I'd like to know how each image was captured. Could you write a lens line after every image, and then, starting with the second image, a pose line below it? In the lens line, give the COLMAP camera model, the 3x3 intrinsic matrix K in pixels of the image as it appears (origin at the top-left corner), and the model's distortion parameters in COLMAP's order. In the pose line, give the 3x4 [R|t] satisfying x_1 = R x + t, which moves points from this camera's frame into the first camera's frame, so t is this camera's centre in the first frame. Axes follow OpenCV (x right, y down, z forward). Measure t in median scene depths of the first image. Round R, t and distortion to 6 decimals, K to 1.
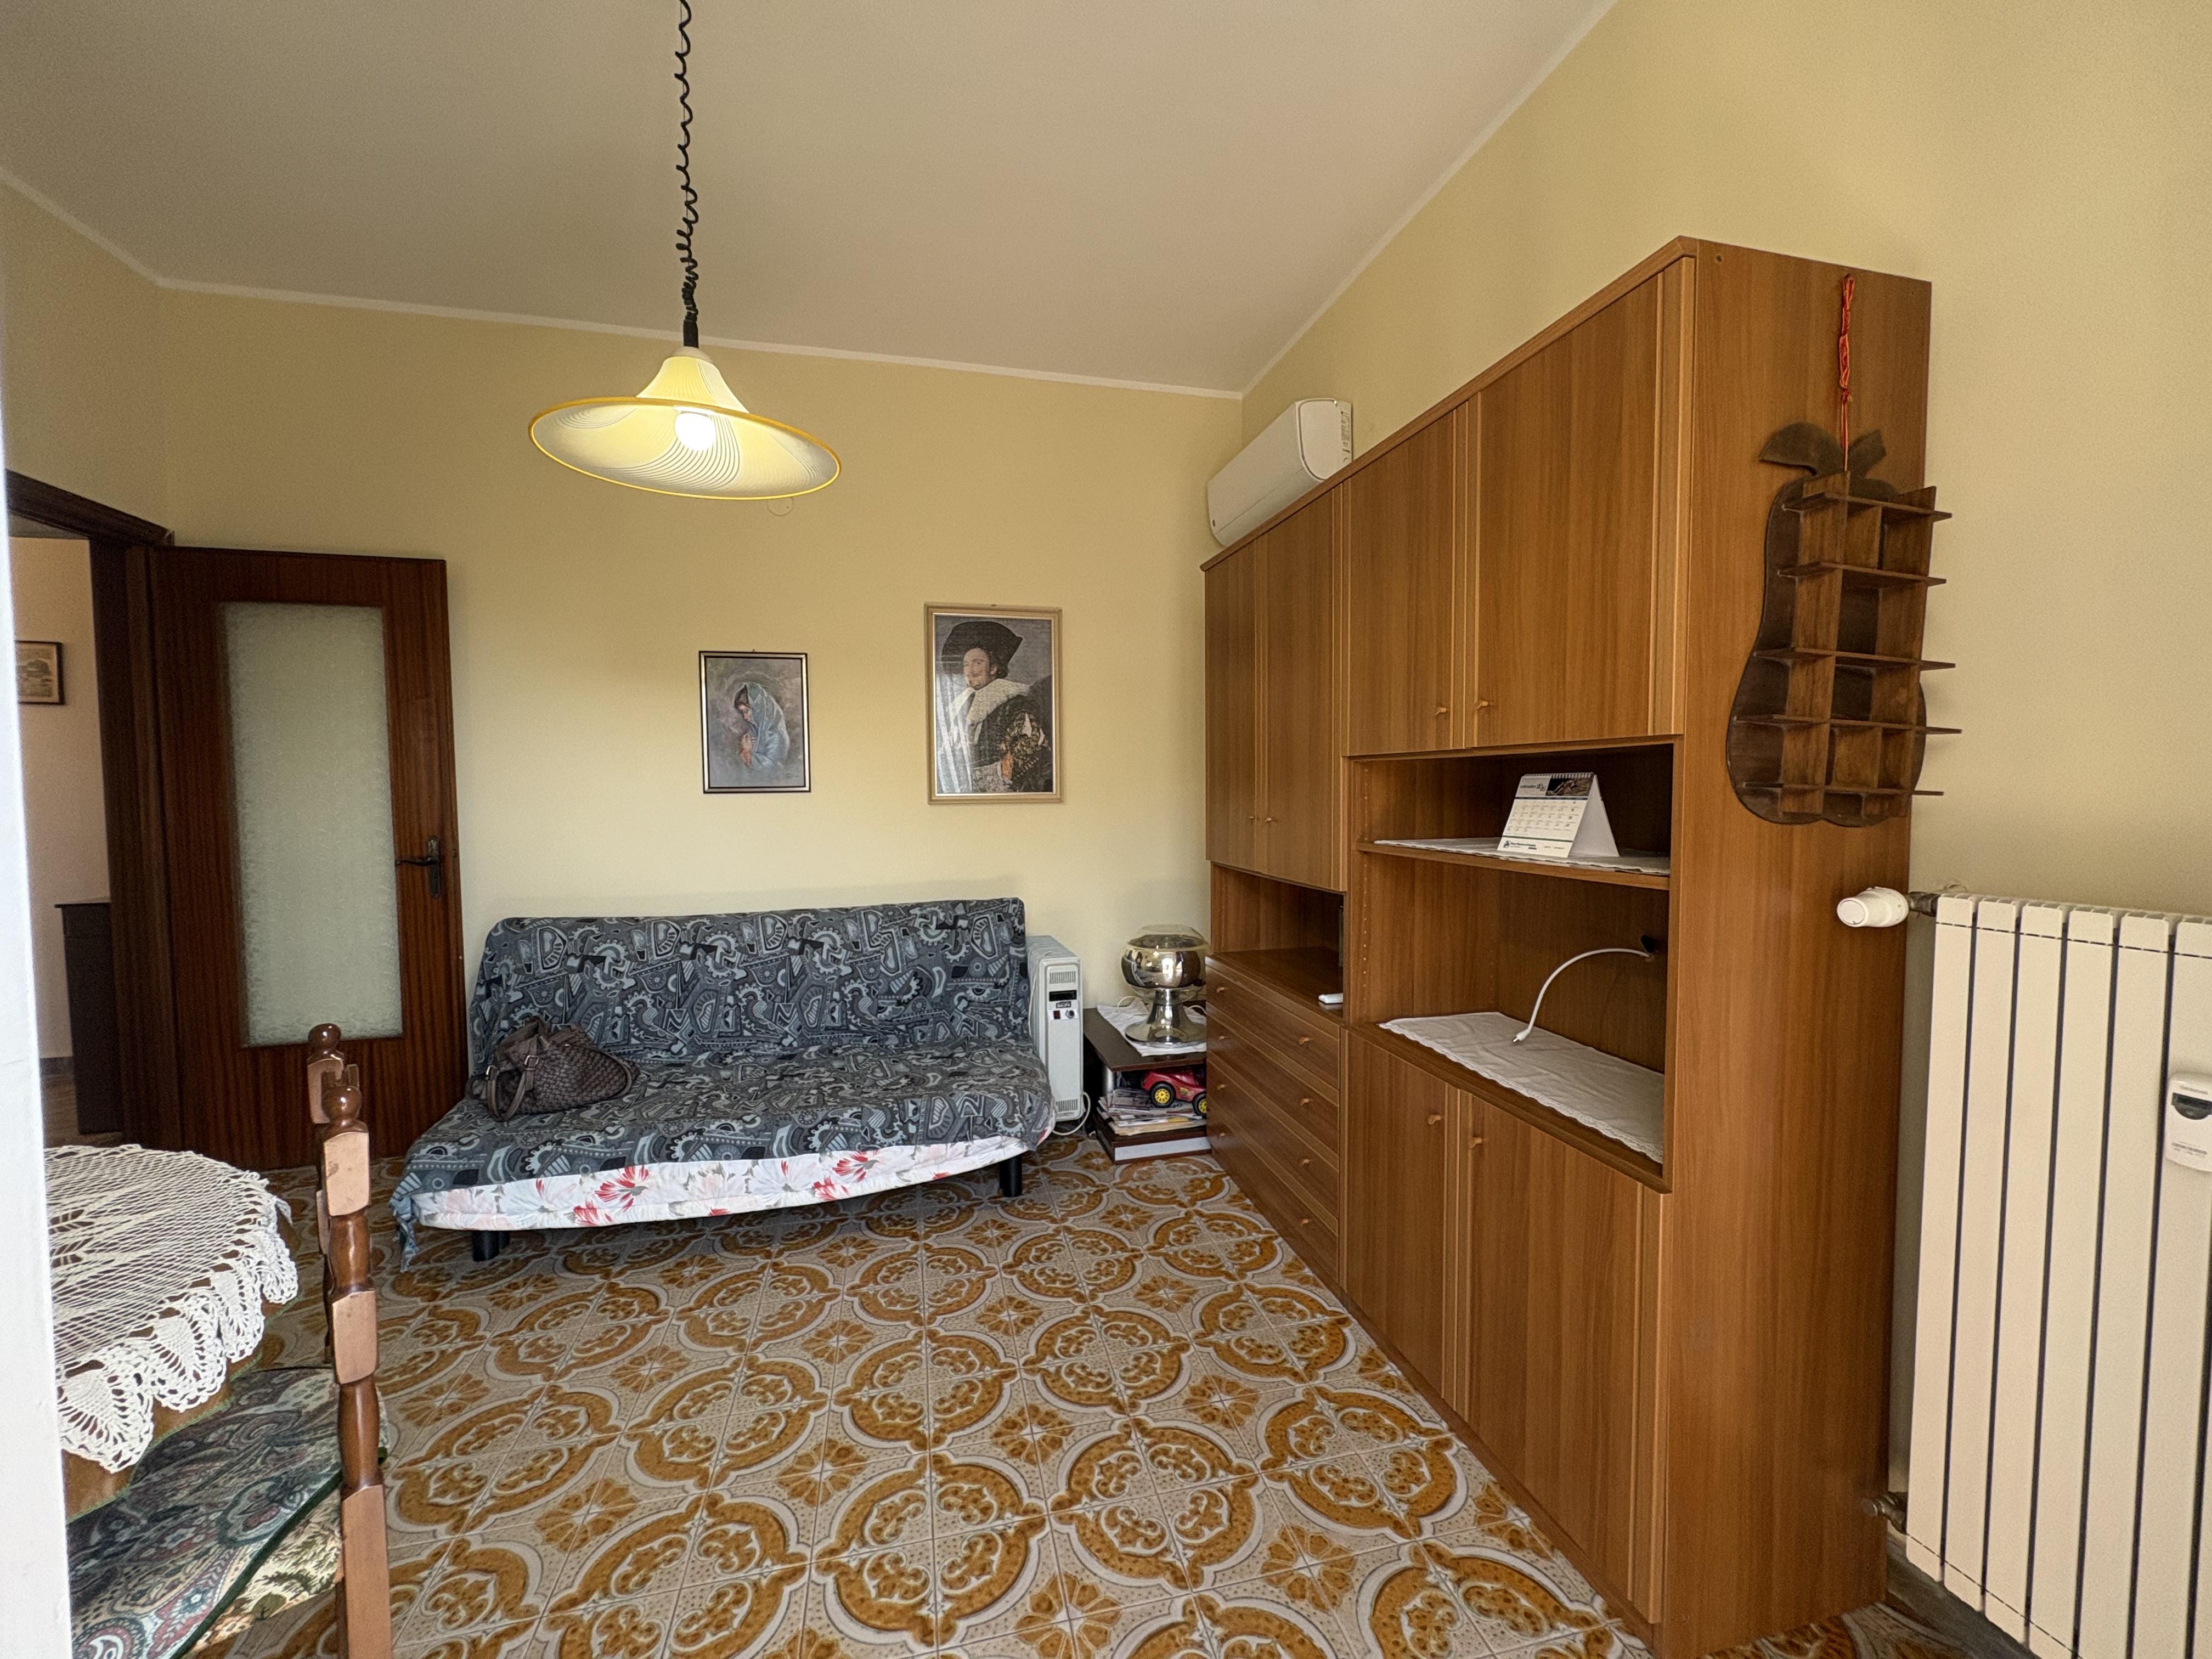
lens RADIAL K [[876.8, 0, 1106.0], [0, 876.8, 825.8], [0, 0, 1]] dist [-0.000592, 0.000173]
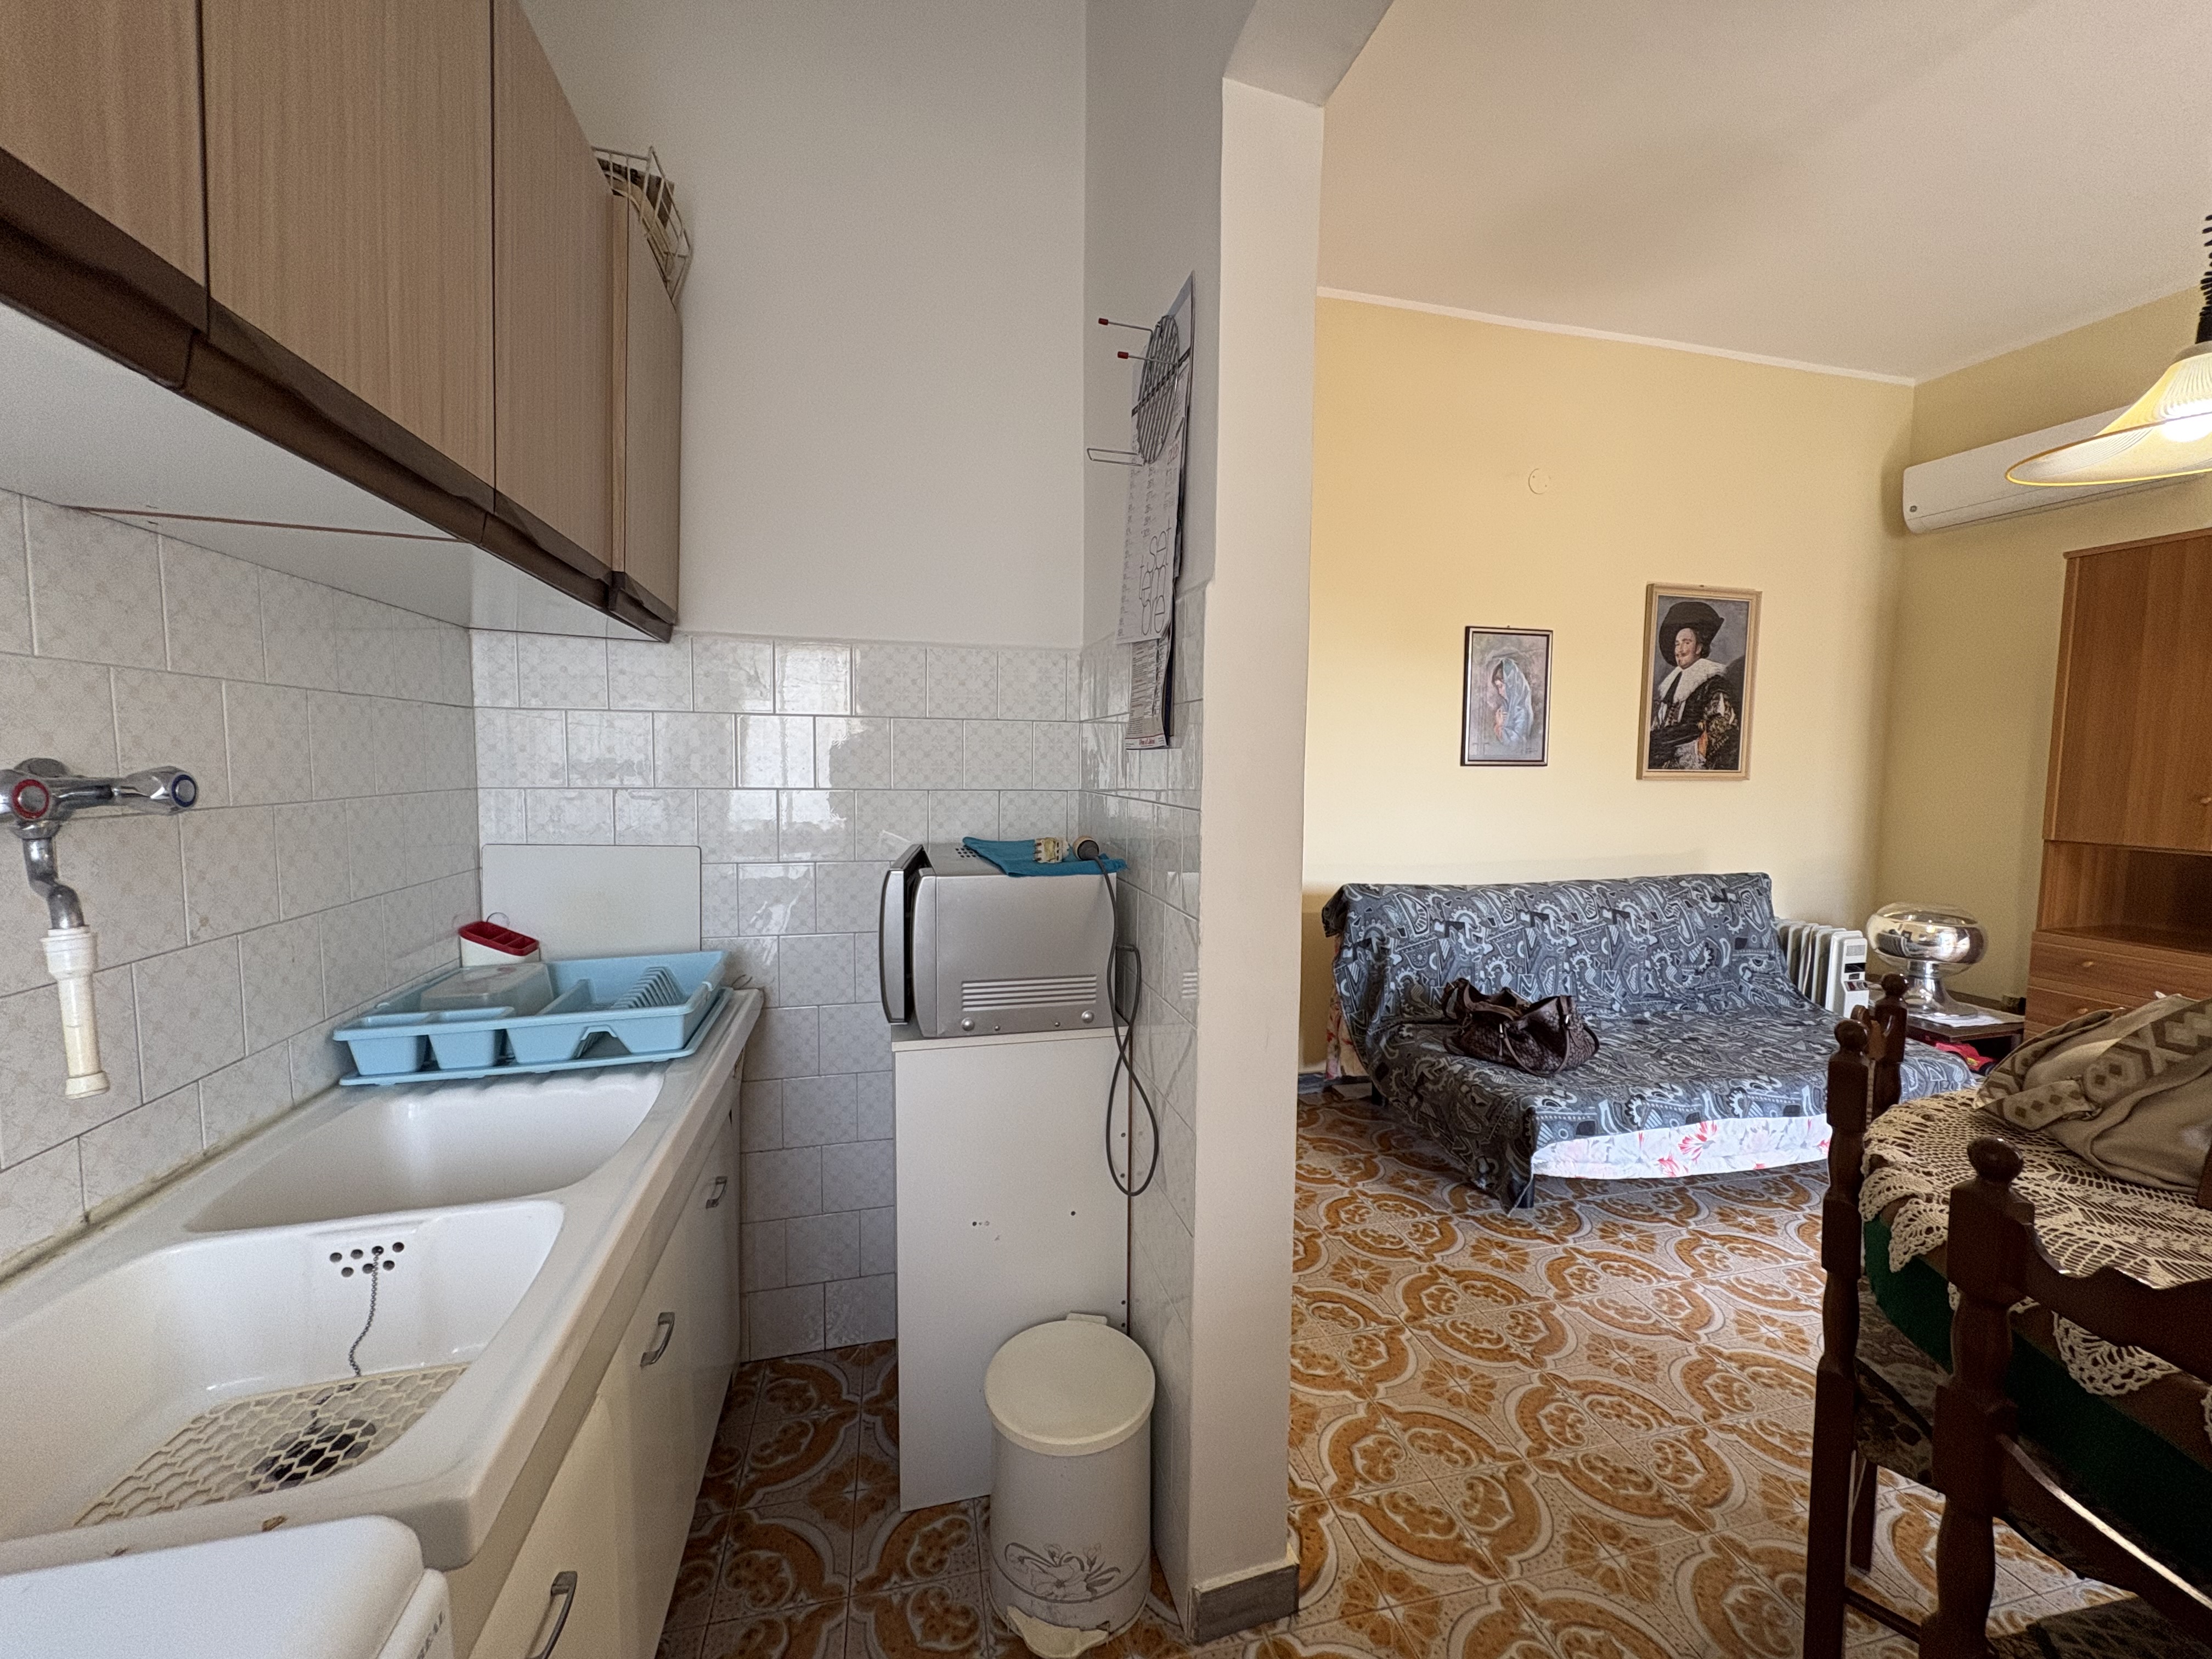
lens RADIAL K [[876.8, 0, 1106.0], [0, 876.8, 825.8], [0, 0, 1]] dist [-0.000592, 0.000173]
pose [[0.999854, 0.017074, 0.000075, -0.977185], [-0.017071, 0.999538, 0.025157, 0.016019], [0.000355, -0.025155, 0.999684, -0.031227]]
